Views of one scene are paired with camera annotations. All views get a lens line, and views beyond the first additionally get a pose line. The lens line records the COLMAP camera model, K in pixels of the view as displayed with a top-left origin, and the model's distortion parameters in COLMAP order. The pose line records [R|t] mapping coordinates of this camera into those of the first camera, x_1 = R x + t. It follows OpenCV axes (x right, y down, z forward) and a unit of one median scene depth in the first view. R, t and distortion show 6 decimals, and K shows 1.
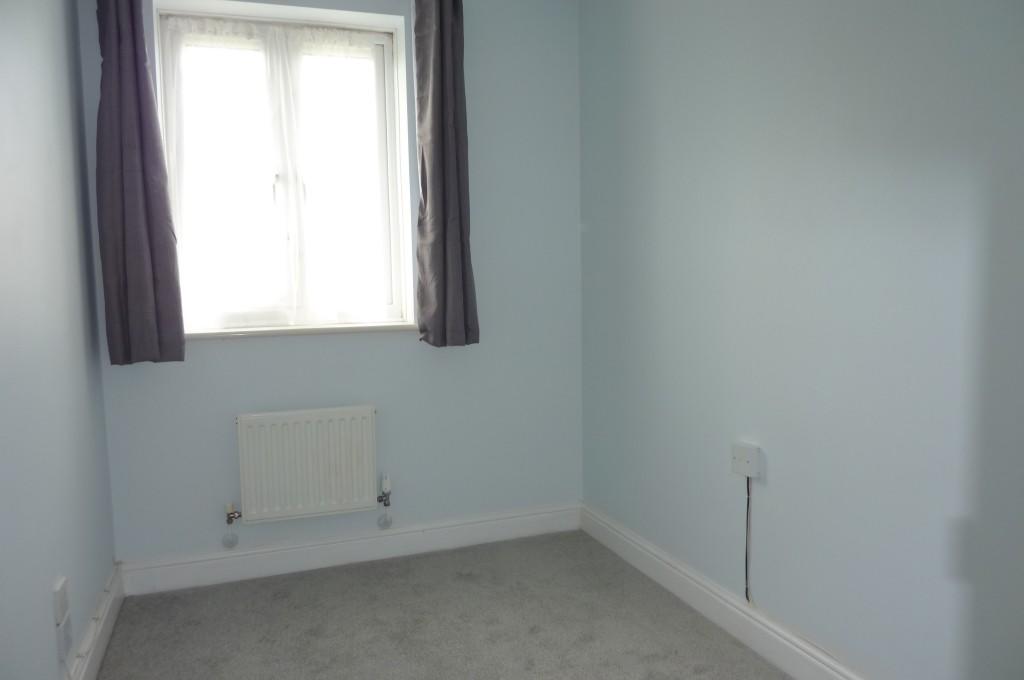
lens RADIAL K [[746.3, 0, 512.0], [0, 746.3, 340.0], [0, 0, 1]] dist [-0.033080, -0.001487]
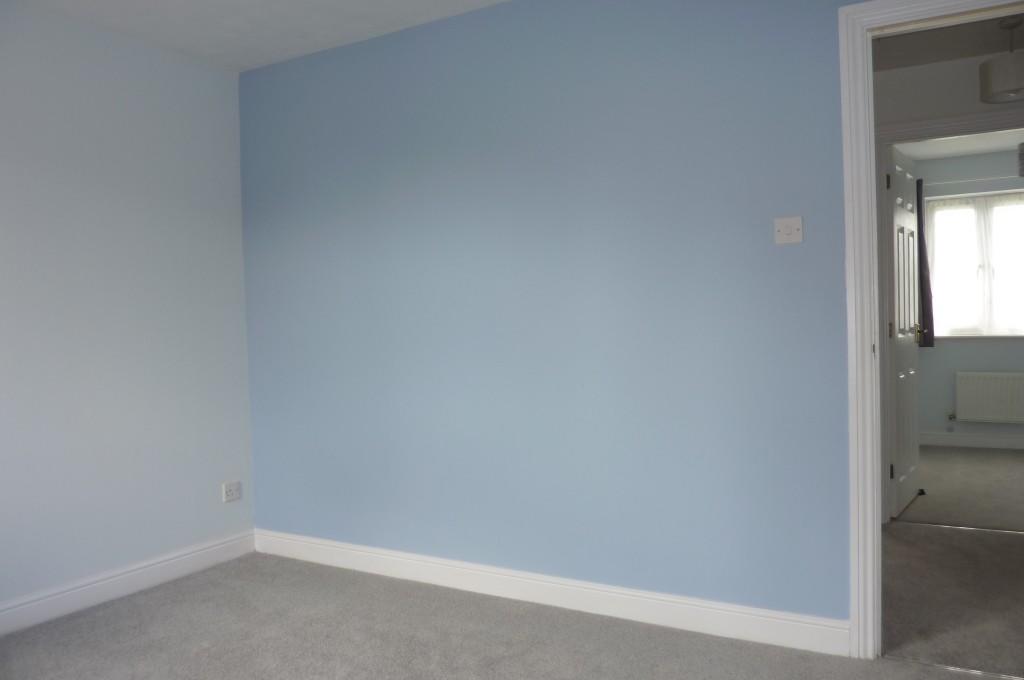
lens RADIAL K [[746.3, 0, 512.0], [0, 746.3, 340.0], [0, 0, 1]] dist [-0.033080, -0.001487]
pose [[0.654588, 0.031468, -0.755331, 0.431832], [-0.032532, 0.999380, 0.013442, 0.013823], [0.755286, 0.015773, 0.655206, -1.474133]]
